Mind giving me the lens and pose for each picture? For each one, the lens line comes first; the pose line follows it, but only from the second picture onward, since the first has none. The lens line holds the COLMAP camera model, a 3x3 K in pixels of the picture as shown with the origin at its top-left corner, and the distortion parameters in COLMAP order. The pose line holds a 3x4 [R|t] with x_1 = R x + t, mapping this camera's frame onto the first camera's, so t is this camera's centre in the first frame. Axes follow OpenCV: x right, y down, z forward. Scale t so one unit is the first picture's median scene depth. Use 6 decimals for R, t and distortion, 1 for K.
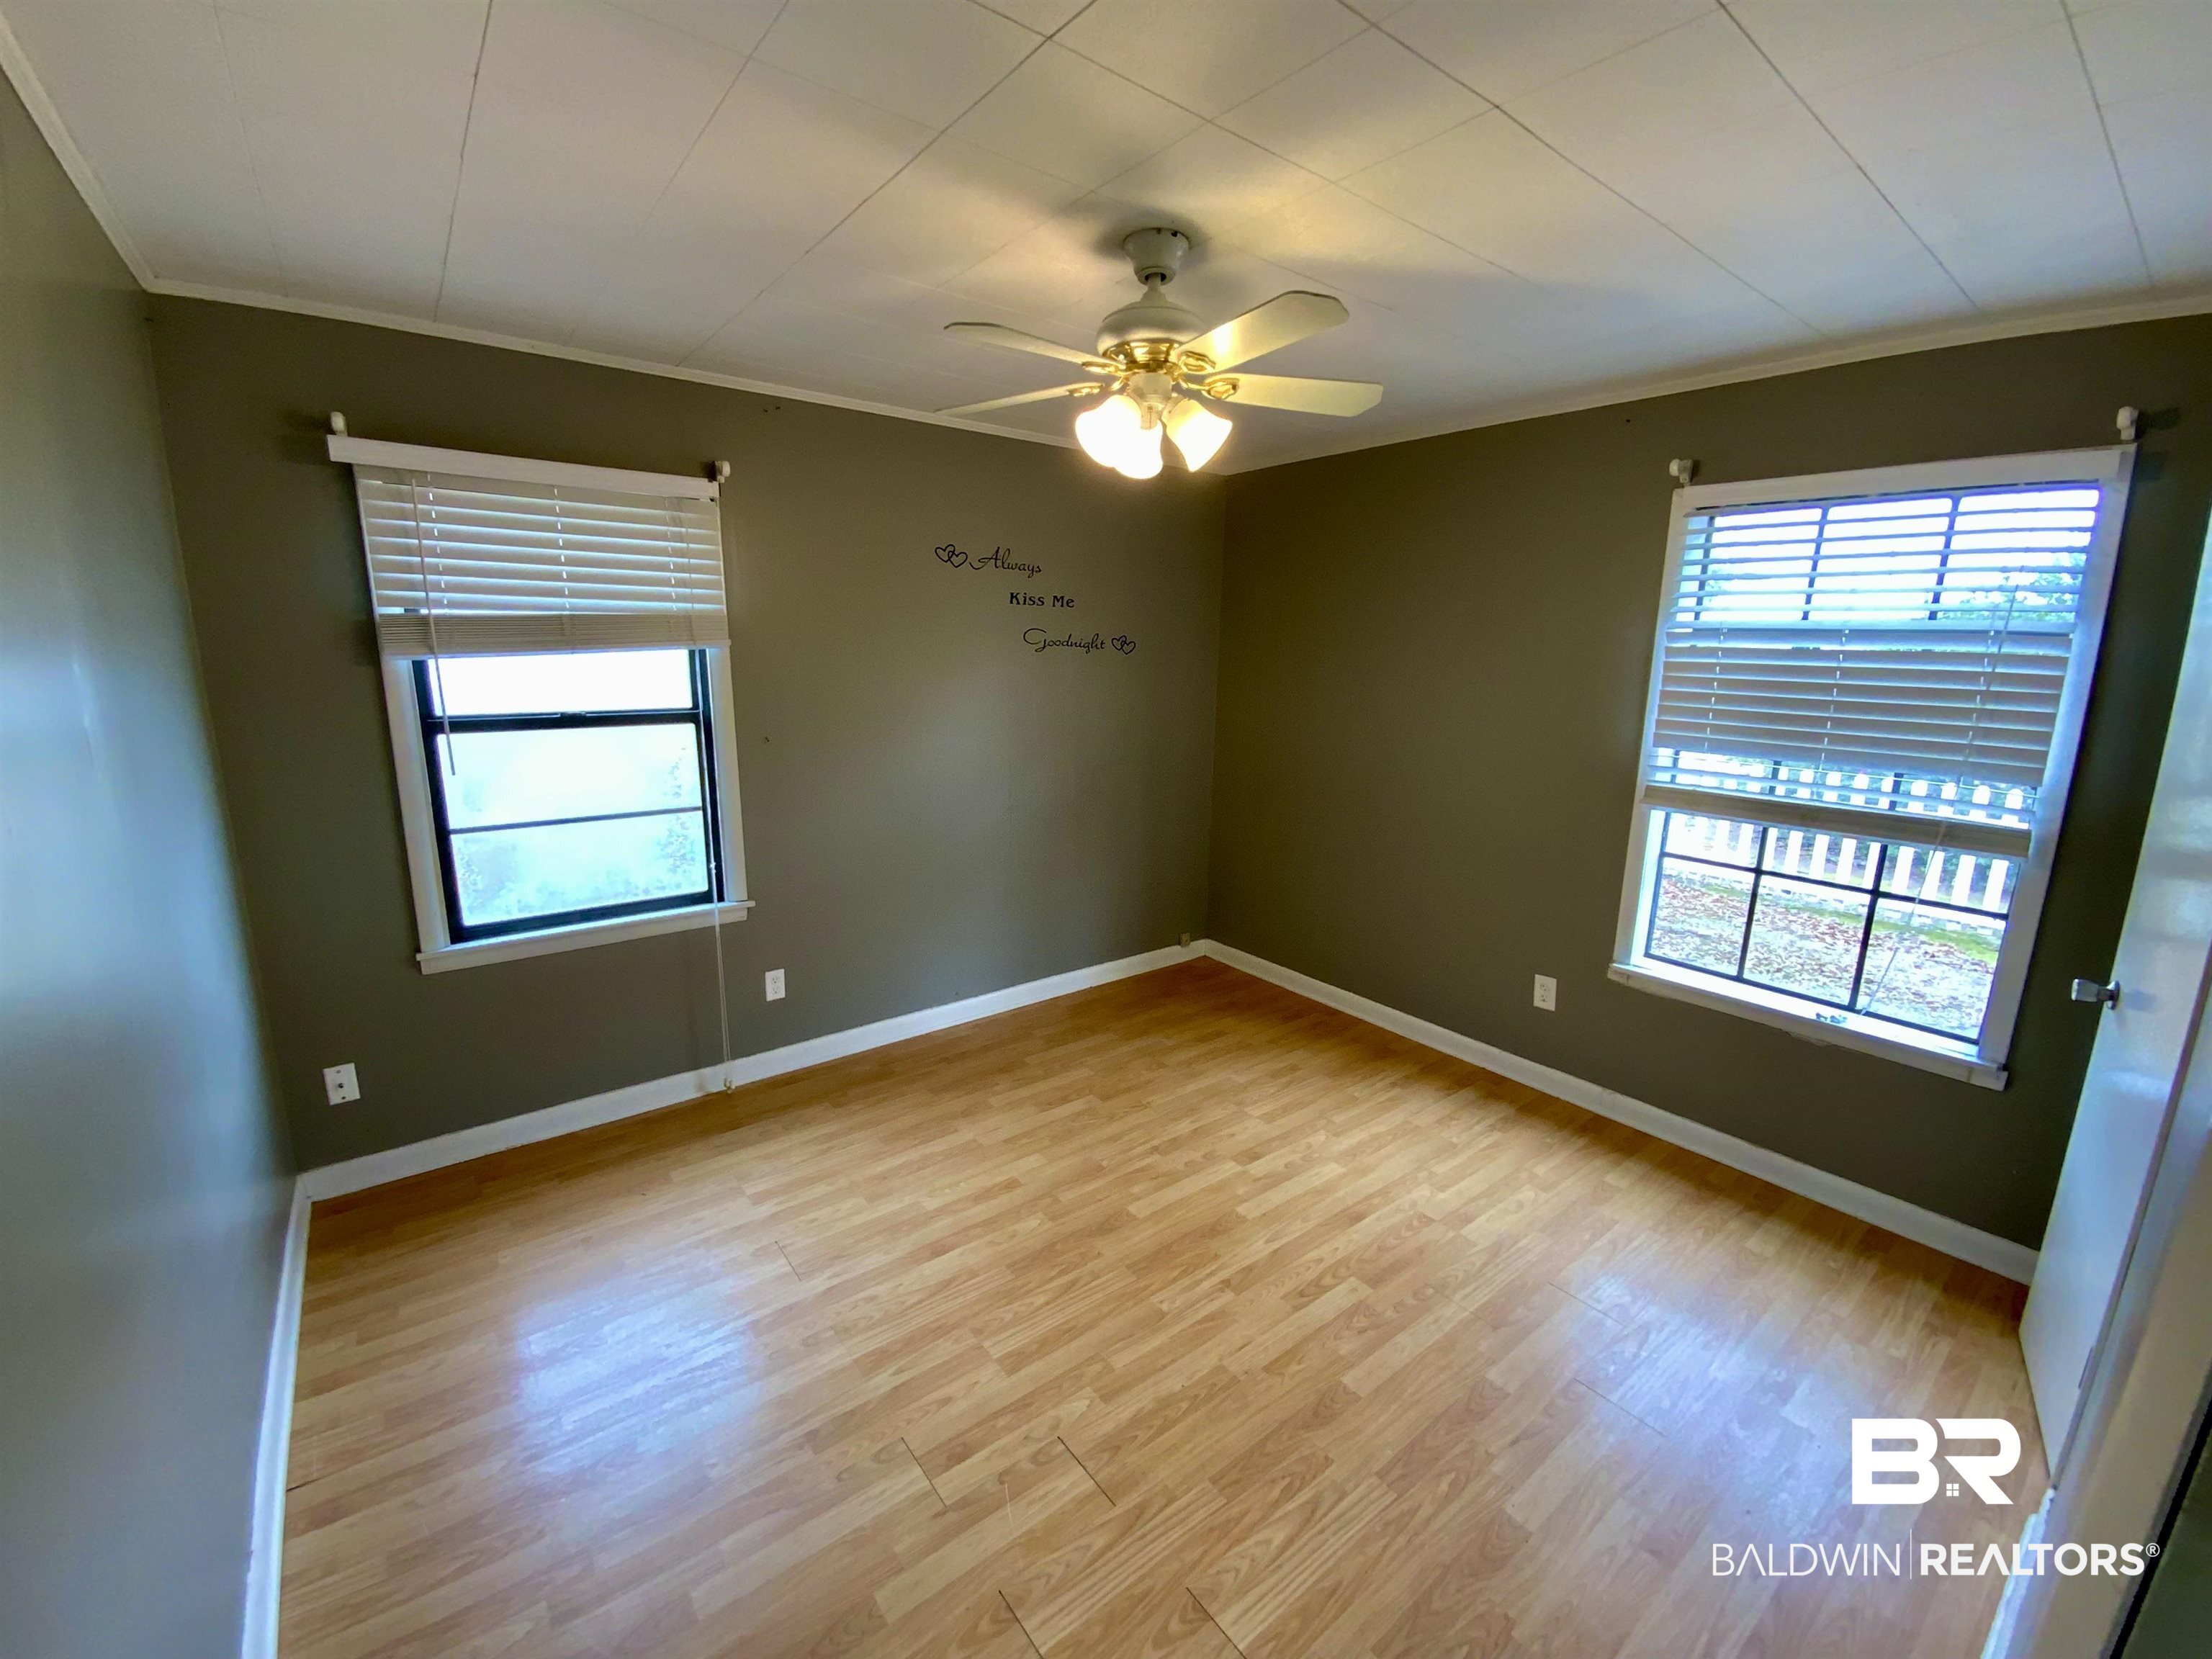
lens RADIAL K [[903.0, 0, 1101.0], [0, 903.0, 840.9], [0, 0, 1]] dist [0.003756, -0.007025]
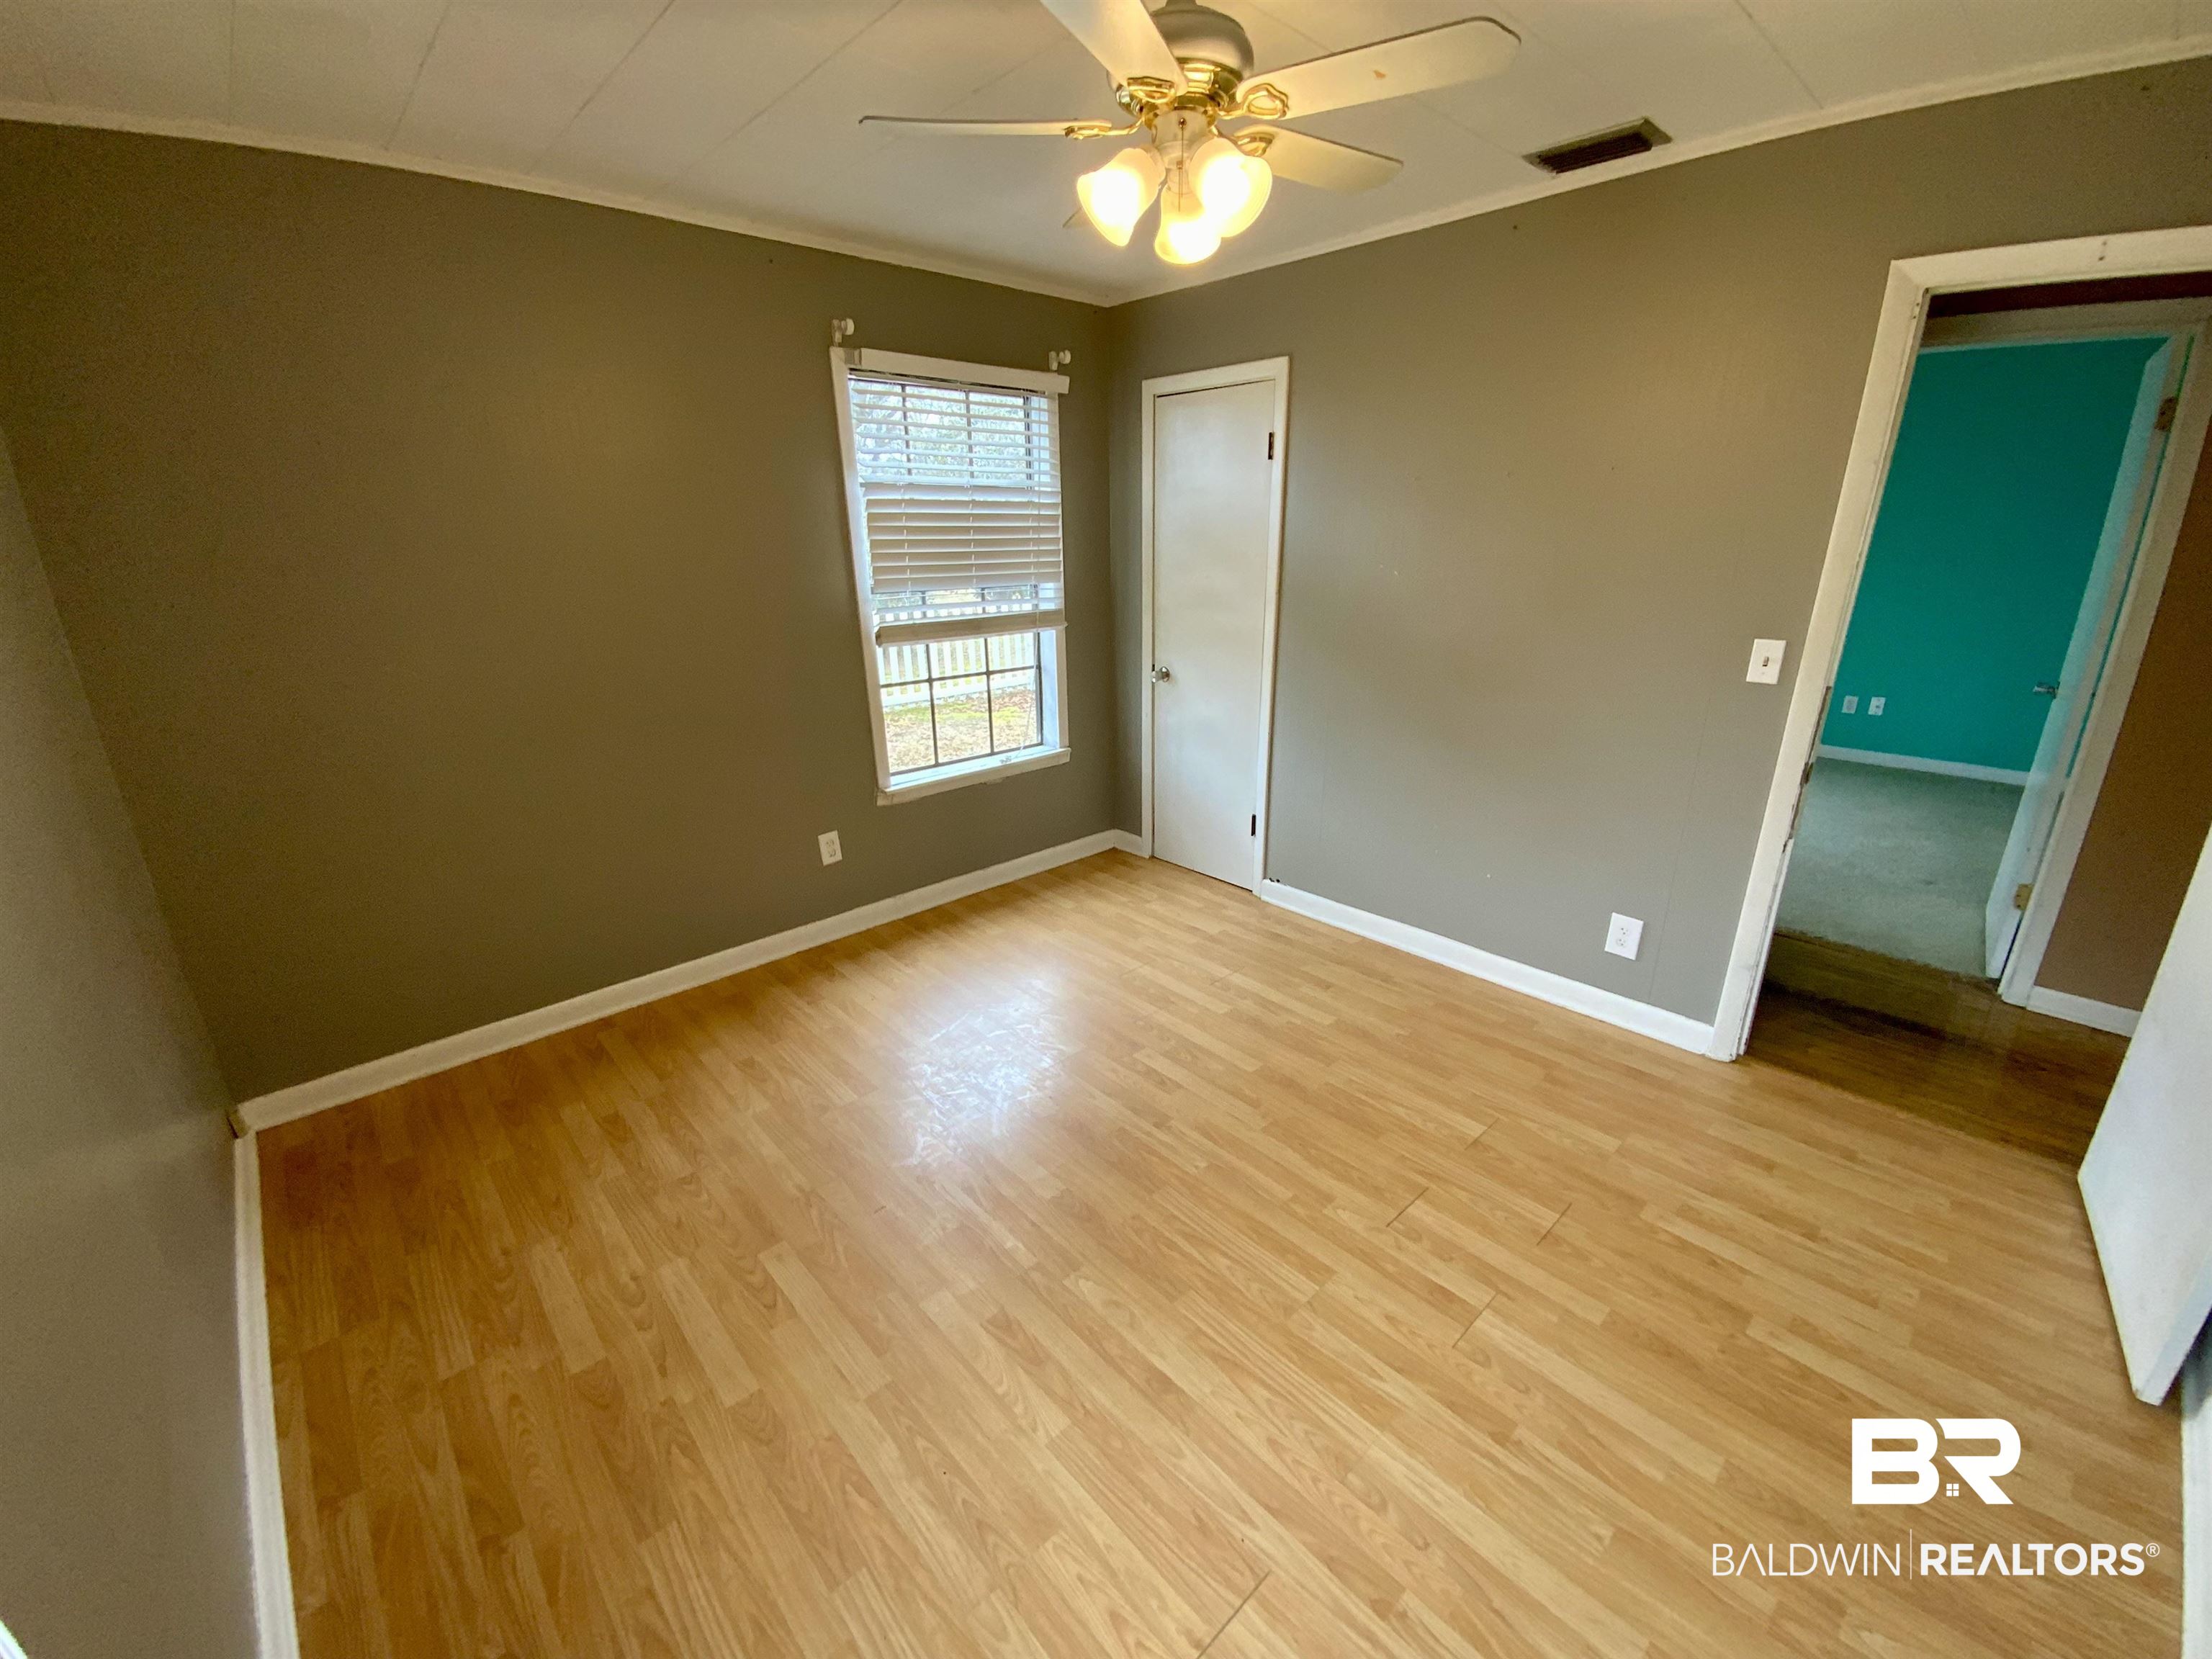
lens RADIAL K [[903.0, 0, 1098.8], [0, 903.0, 836.0], [0, 0, 1]] dist [0.003756, -0.007025]
pose [[-0.086990, -0.340678, 0.936147, -0.668430], [0.234287, 0.906356, 0.351607, -0.182700], [-0.968268, 0.249913, 0.000973, 0.918014]]
